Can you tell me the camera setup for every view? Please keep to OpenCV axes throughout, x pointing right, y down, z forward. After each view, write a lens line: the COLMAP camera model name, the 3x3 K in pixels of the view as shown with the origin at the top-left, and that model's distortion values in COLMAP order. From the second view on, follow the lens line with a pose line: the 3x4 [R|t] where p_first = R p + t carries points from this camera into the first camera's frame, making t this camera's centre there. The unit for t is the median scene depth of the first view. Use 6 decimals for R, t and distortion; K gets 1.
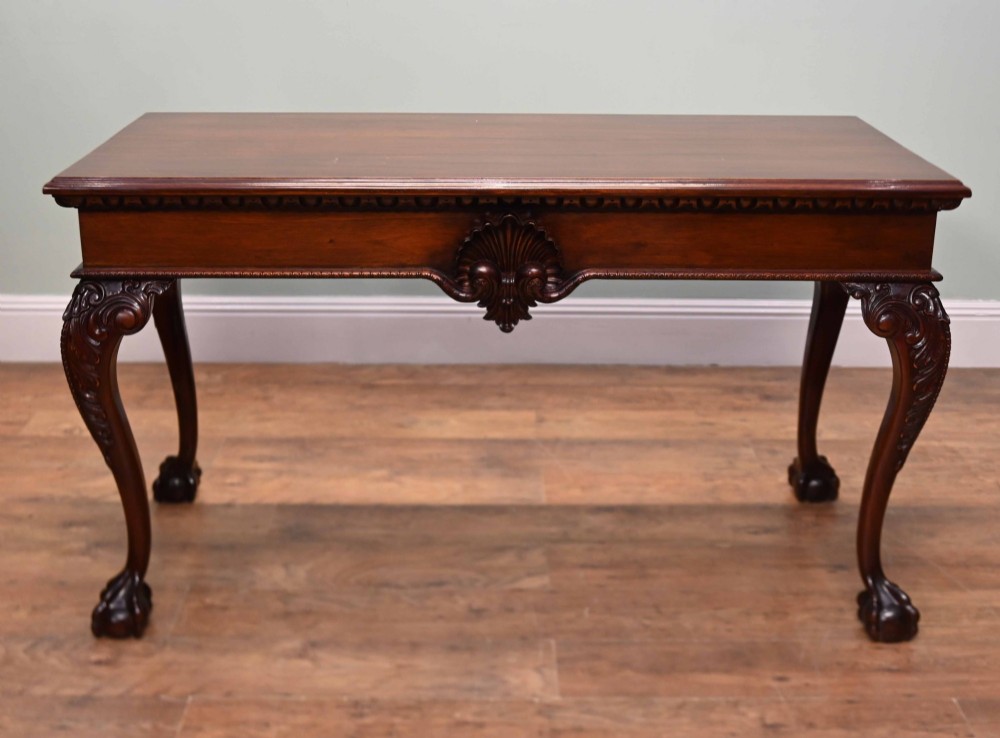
lens RADIAL K [[1390.3, 0, 474.9], [0, 1390.3, 368.1], [0, 0, 1]] dist [-0.066908, 0.000000]
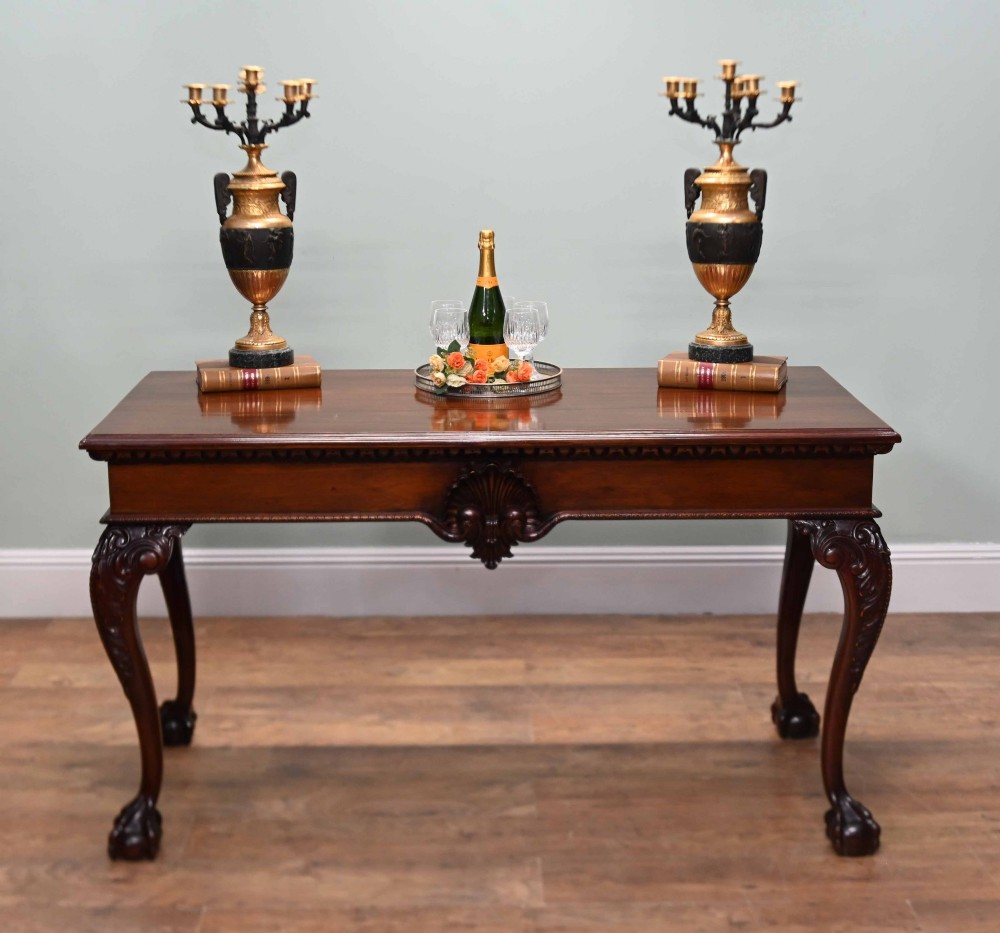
lens RADIAL K [[1756.6, 0, 452.5], [0, 1756.6, 457.3], [0, 0, 1]] dist [-0.078524, 0.000000]
pose [[0.999917, -0.011568, -0.005633, 0.000856], [0.010857, 0.993520, -0.113135, 0.039757], [0.006905, 0.113065, 0.993564, -0.364929]]
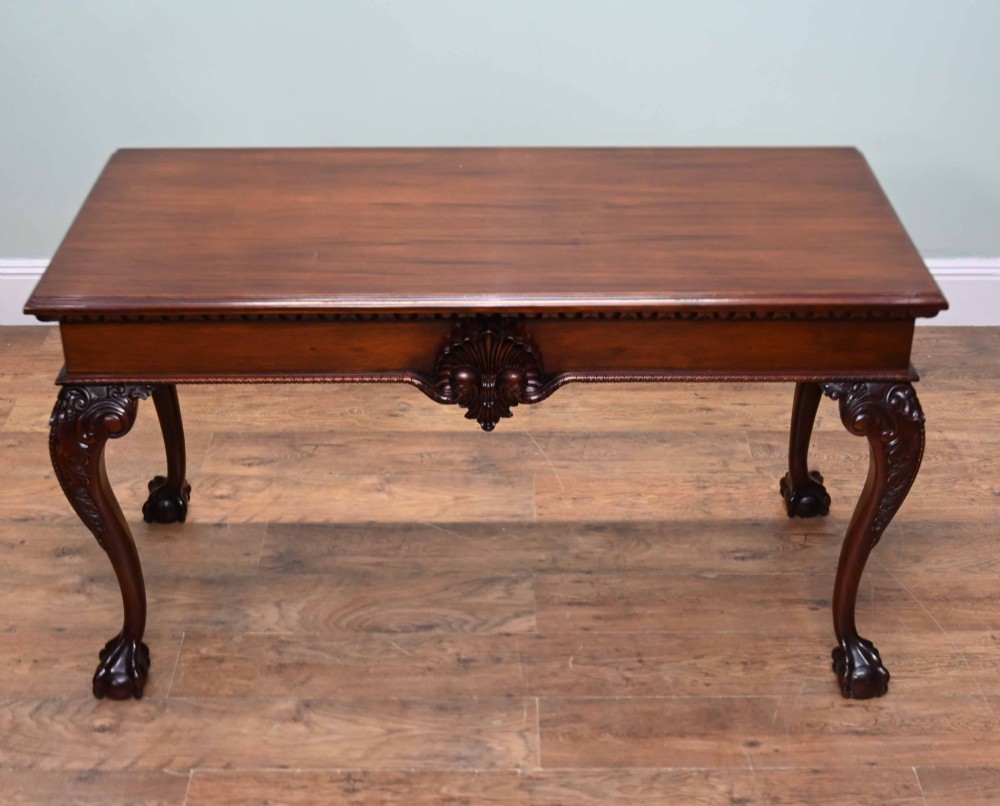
lens RADIAL K [[1562.3, 0, 499.4], [0, 1562.3, 387.9], [0, 0, 1]] dist [-0.065883, 0.000000]
pose [[0.999960, -0.007769, 0.004528, 0.023727], [0.006802, 0.982869, 0.184180, -0.241052], [-0.005882, -0.184142, 0.982882, -0.104657]]
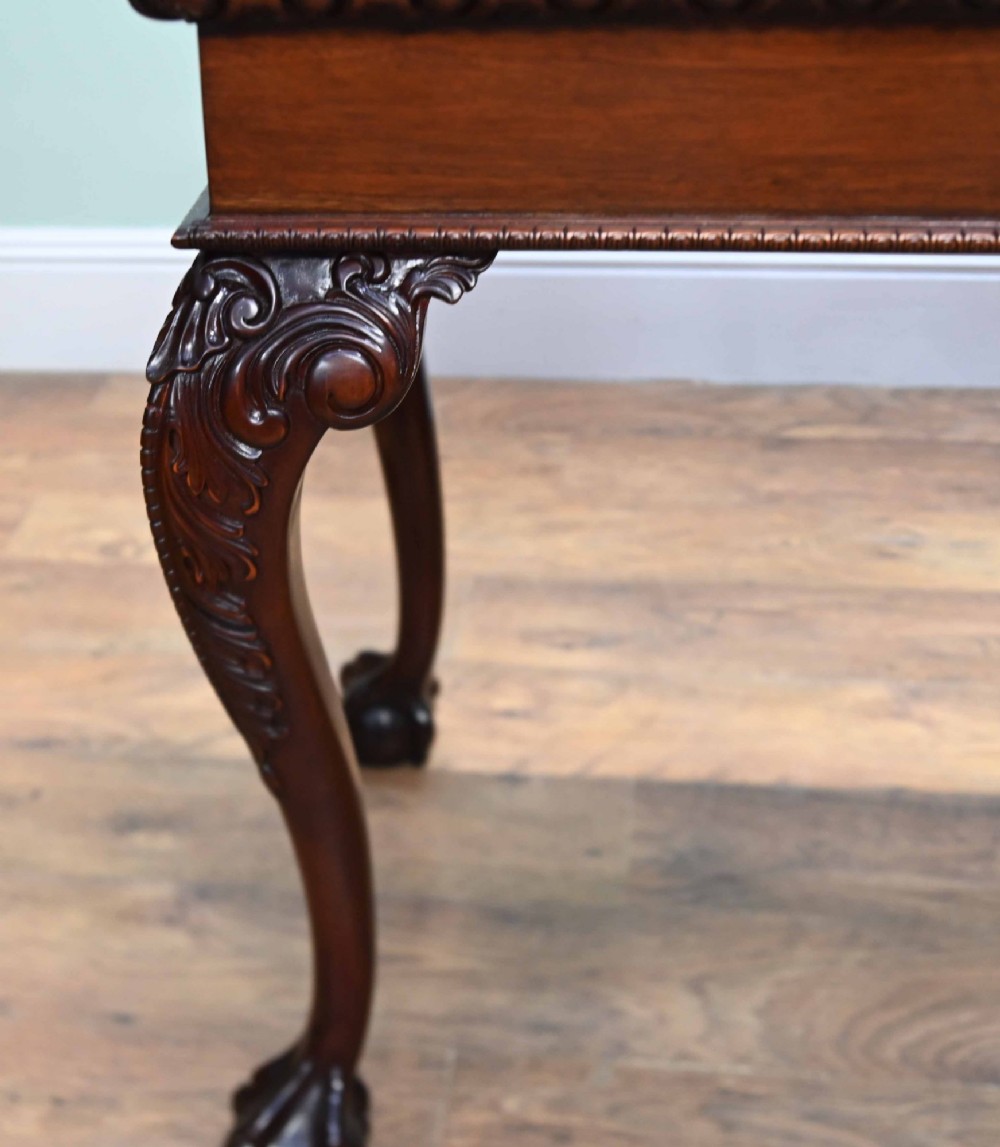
lens RADIAL K [[2124.4, 0, 305.0], [0, 2124.4, 581.5], [0, 0, 1]] dist [-0.055779, 0.000000]
pose [[0.985671, 0.027651, -0.166399, -0.160391], [-0.004447, 0.990390, 0.138232, -0.050822], [0.168622, -0.135511, 0.976321, 0.464859]]
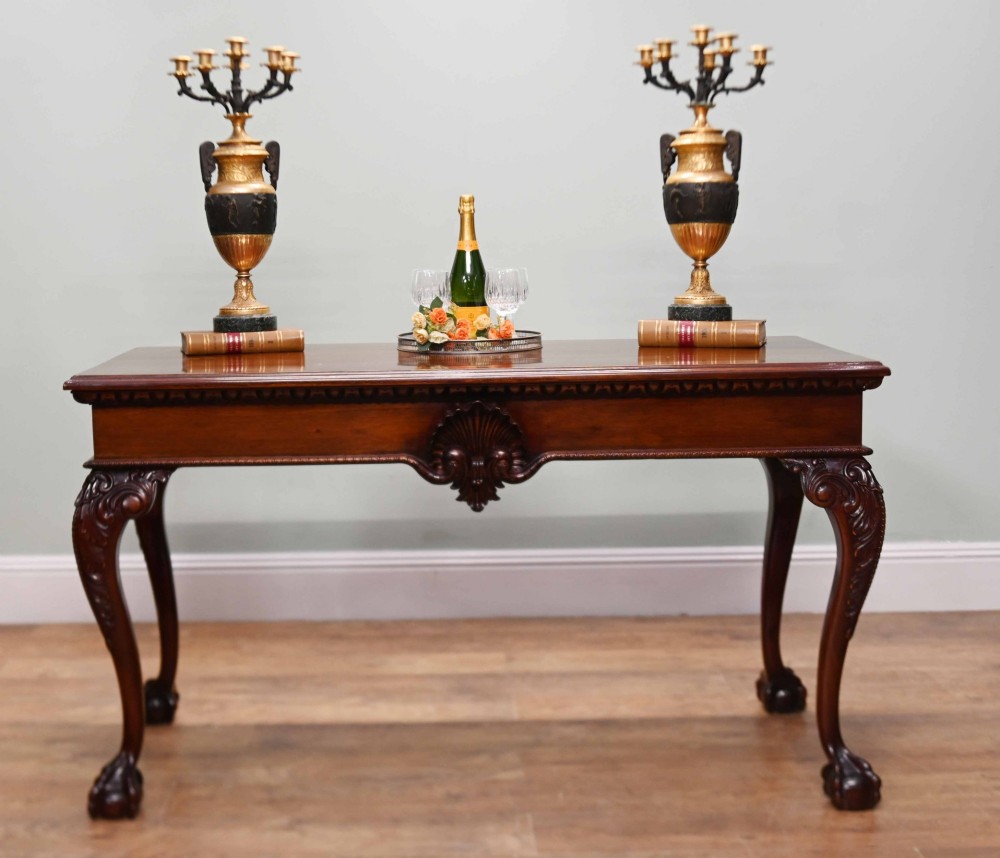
lens RADIAL K [[1608.4, 0, 380.1], [0, 1608.4, 424.2], [0, 0, 1]] dist [-0.070214, 0.000000]
pose [[0.999452, -0.020511, -0.025999, -0.017700], [0.014539, 0.977163, -0.211991, 0.158073], [0.029754, 0.211497, 0.976926, -0.231861]]
